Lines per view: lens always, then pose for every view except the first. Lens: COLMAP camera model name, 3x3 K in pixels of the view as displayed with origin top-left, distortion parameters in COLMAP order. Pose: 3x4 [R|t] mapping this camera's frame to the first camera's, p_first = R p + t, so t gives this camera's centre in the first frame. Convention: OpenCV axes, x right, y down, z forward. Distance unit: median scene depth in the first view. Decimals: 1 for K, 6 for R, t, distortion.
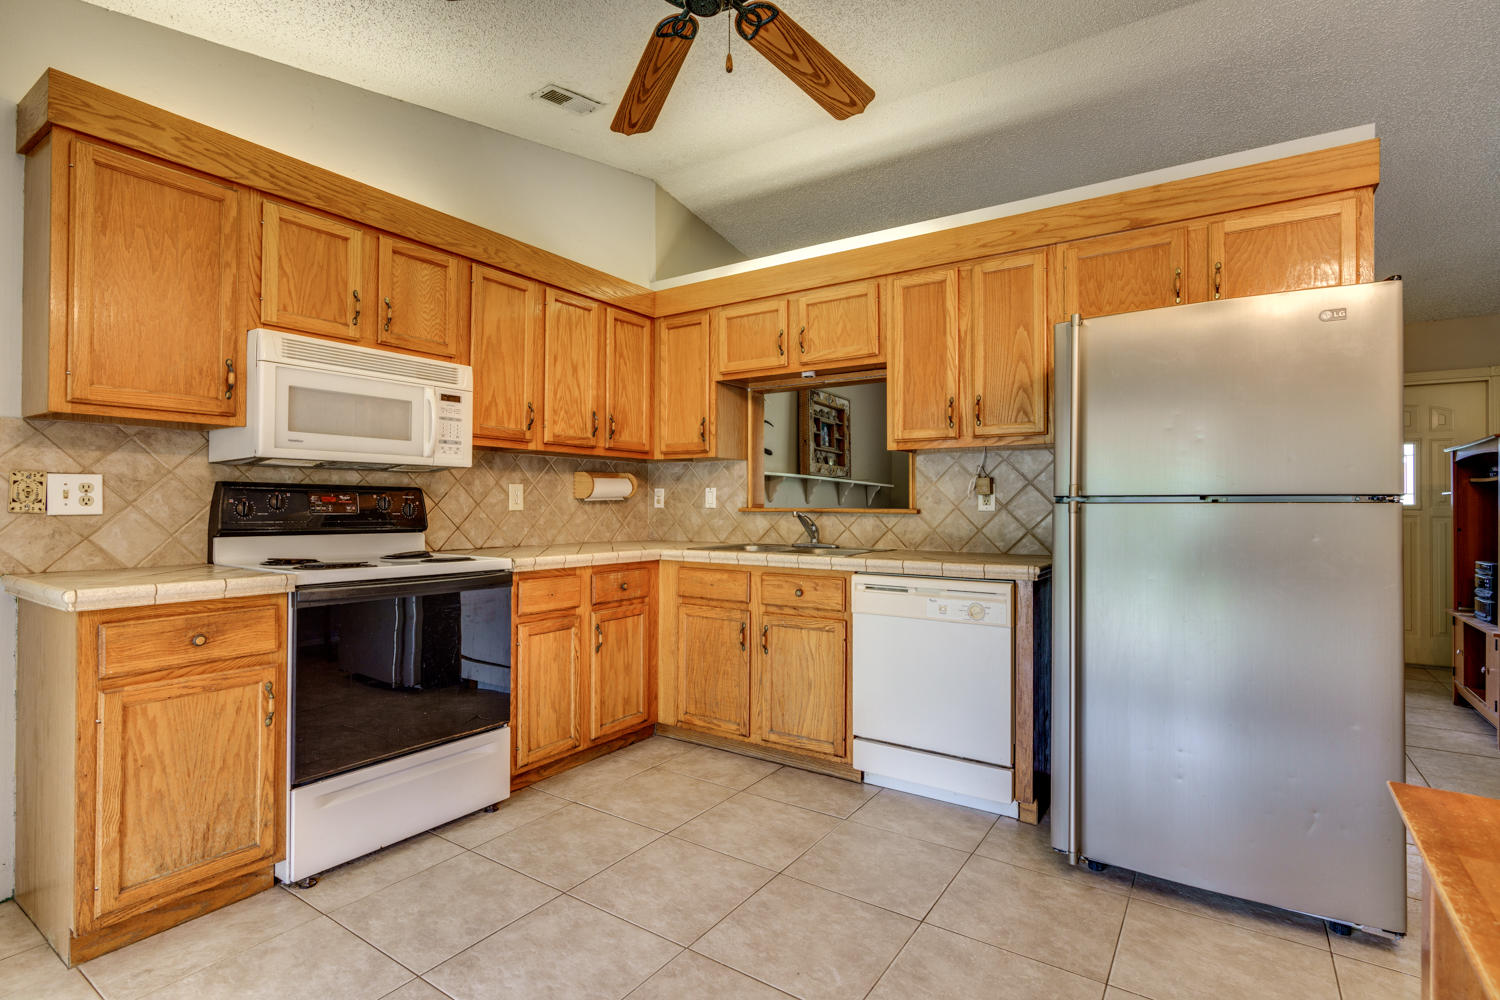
lens RADIAL K [[717.8, 0, 742.7], [0, 717.8, 496.8], [0, 0, 1]] dist [-0.003663, 0.000556]
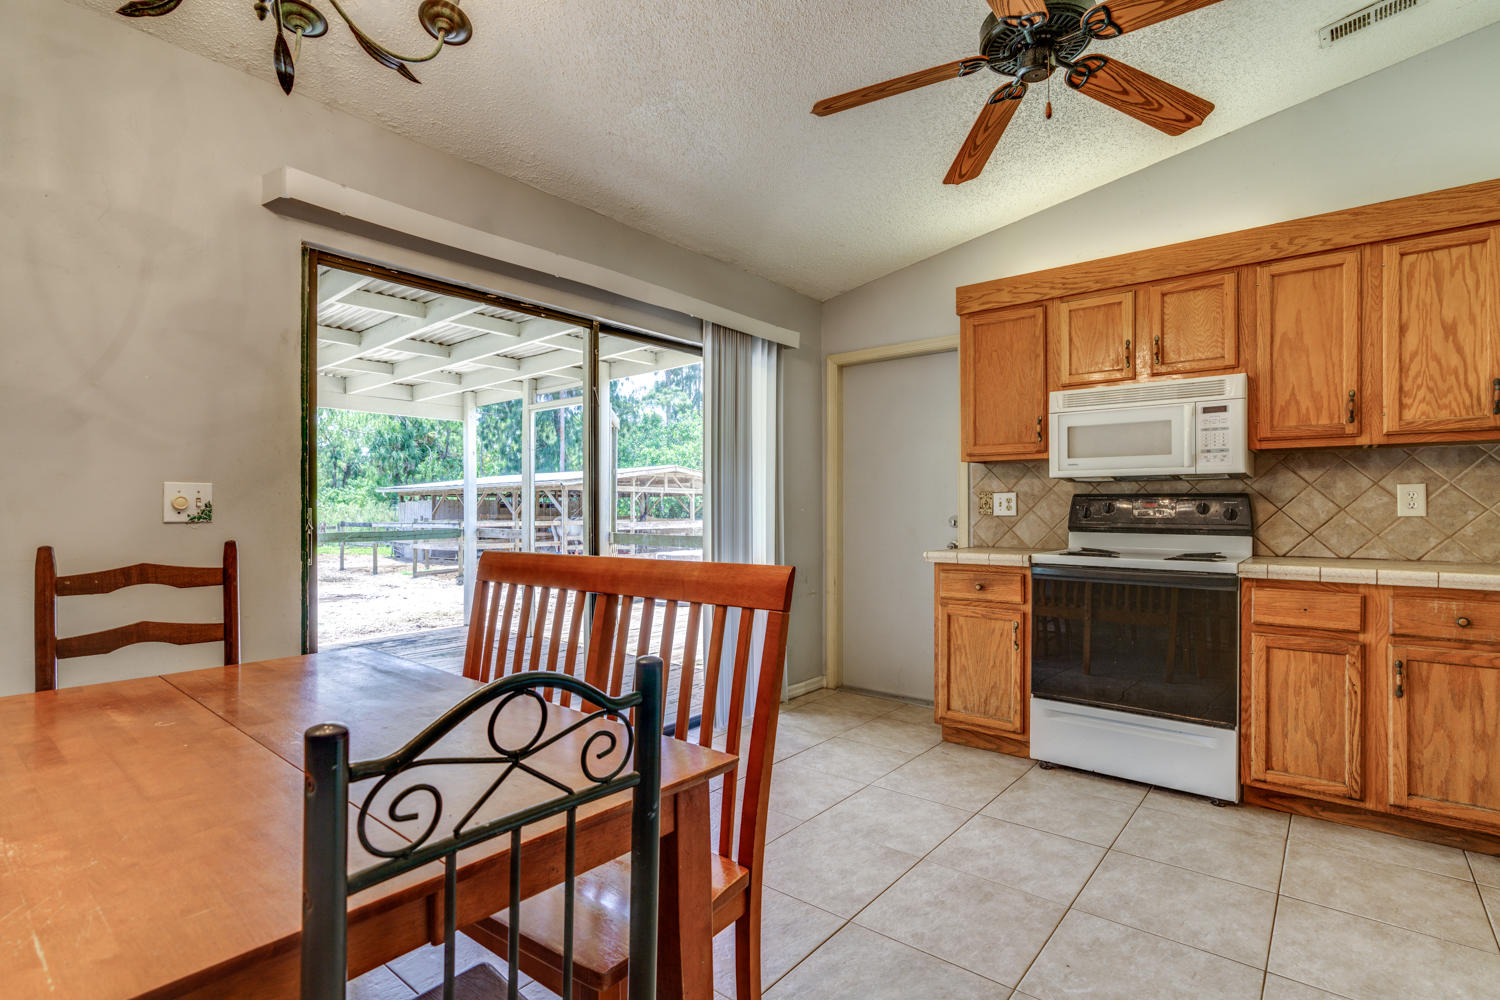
lens RADIAL K [[717.8, 0, 742.7], [0, 717.8, 496.8], [0, 0, 1]] dist [-0.003663, 0.000556]
pose [[-0.080138, -0.019983, -0.996583, 0.794123], [0.011893, 0.999709, -0.021002, 0.006993], [0.996713, -0.013535, -0.079877, 0.432973]]
